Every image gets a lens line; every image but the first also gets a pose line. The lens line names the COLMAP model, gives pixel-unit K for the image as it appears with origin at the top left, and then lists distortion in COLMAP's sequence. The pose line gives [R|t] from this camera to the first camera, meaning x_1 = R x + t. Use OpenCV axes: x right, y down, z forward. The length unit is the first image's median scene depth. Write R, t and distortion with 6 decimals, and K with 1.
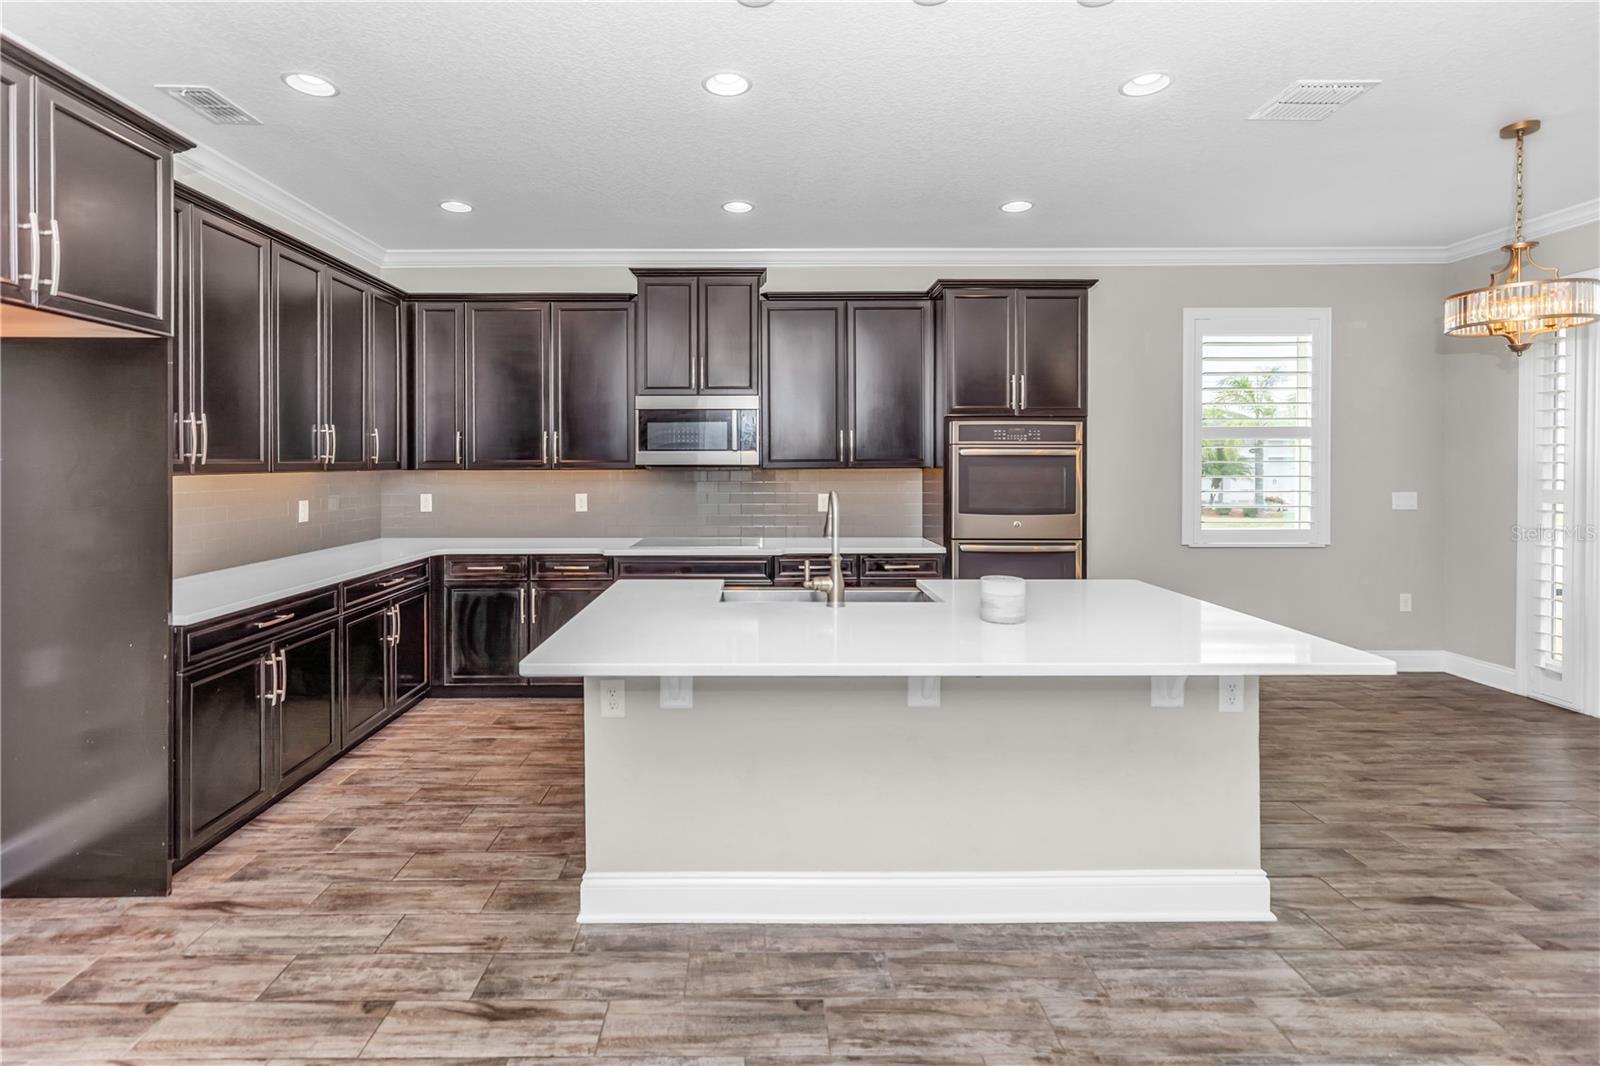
lens RADIAL K [[733.3, 0, 796.9], [0, 733.3, 463.3], [0, 0, 1]] dist [0.000743, 0.000583]
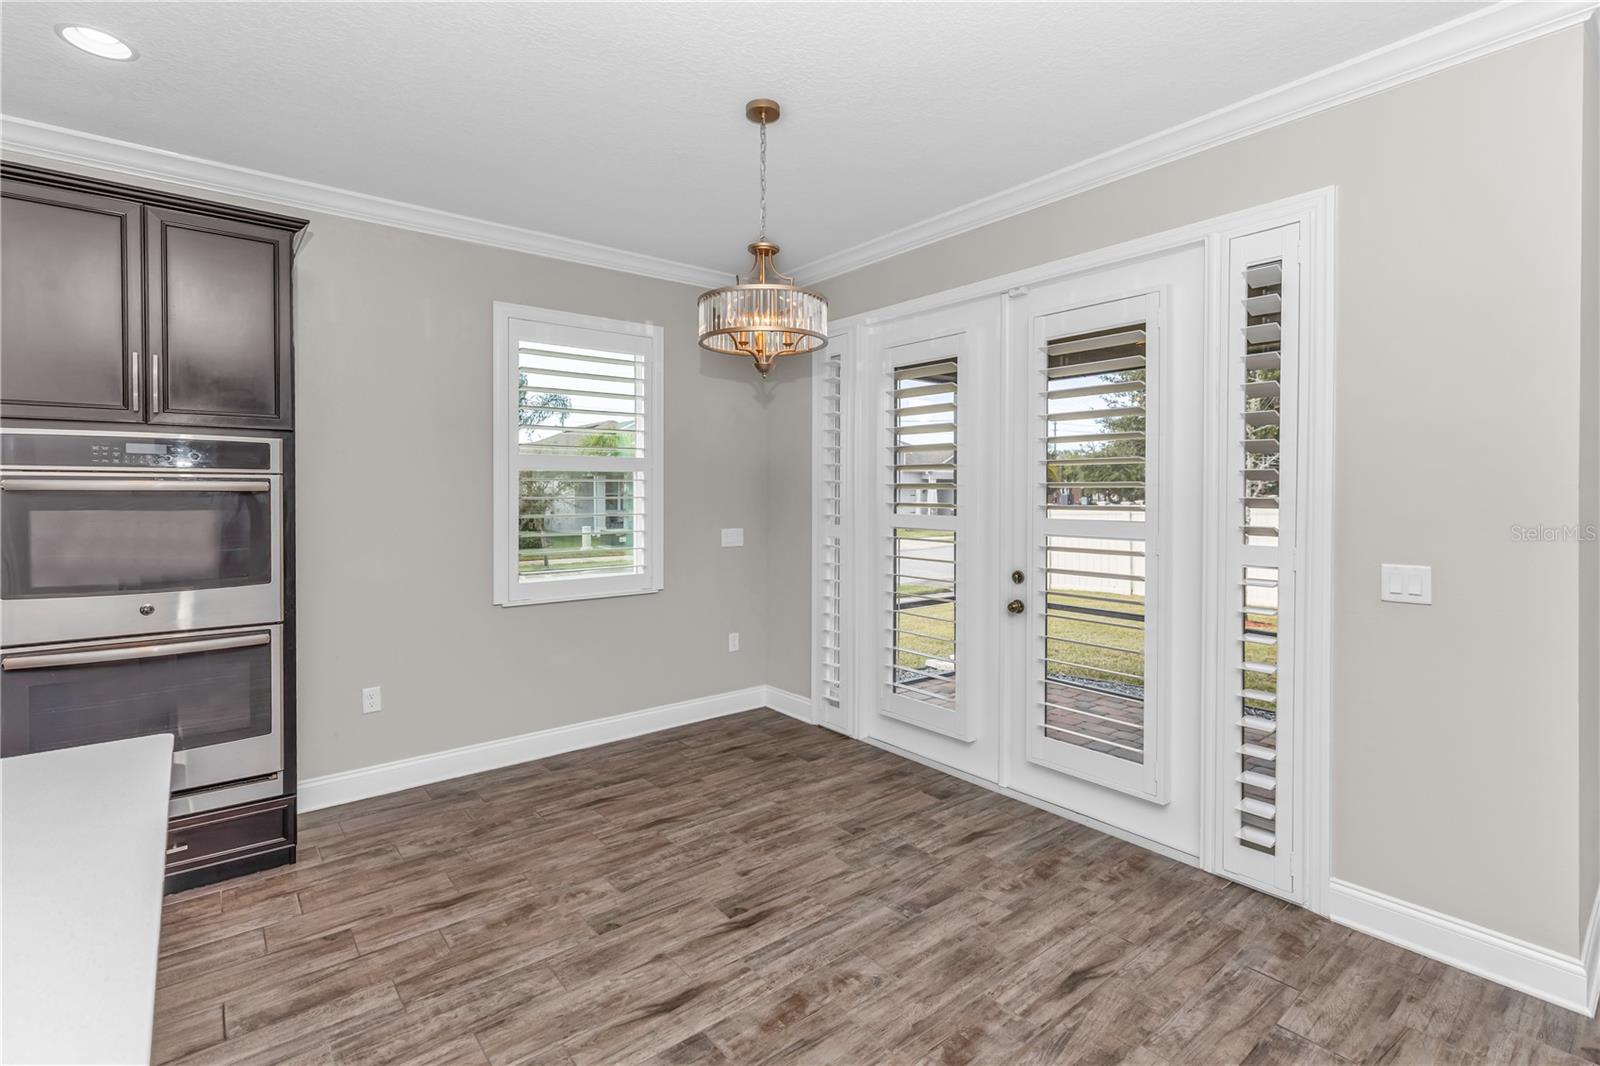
lens RADIAL K [[736.4, 0, 798.9], [0, 736.4, 490.6], [0, 0, 1]] dist [0.000244, 0.000154]
pose [[0.781776, 0.001262, 0.623558, 0.381128], [0.001951, 0.999988, -0.004471, -0.007849], [-0.623556, 0.004712, 0.781764, 0.243018]]
